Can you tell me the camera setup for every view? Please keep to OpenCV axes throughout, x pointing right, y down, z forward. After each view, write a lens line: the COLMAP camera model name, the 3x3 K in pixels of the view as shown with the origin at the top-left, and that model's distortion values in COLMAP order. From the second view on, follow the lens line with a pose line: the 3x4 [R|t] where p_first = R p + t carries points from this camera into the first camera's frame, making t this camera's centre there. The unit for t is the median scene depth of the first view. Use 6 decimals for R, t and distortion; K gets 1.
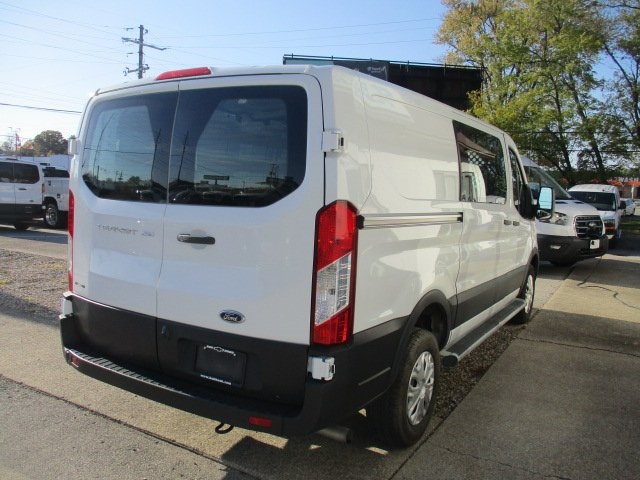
lens RADIAL K [[527.9, 0, 319.5], [0, 527.9, 234.3], [0, 0, 1]] dist [0.003095, 0.007651]
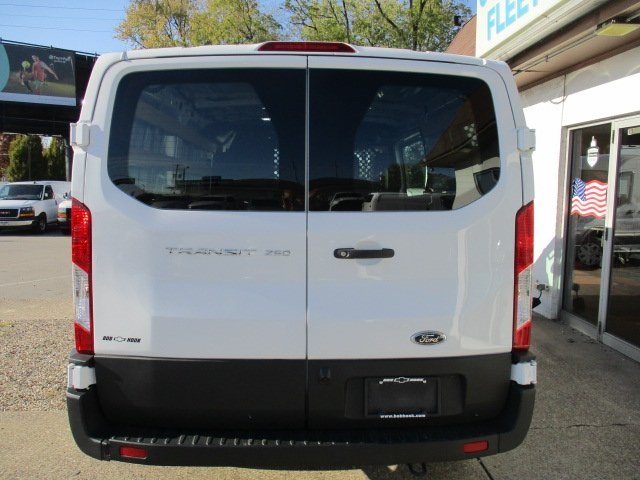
lens RADIAL K [[531.0, 0, 320.0], [0, 531.0, 240.0], [0, 0, 1]] dist [0.055308, -0.165820]
pose [[0.831324, -0.075795, 0.550595, -0.741144], [0.072078, 0.996994, 0.028418, -0.039836], [-0.551094, 0.016062, 0.834288, 0.346809]]
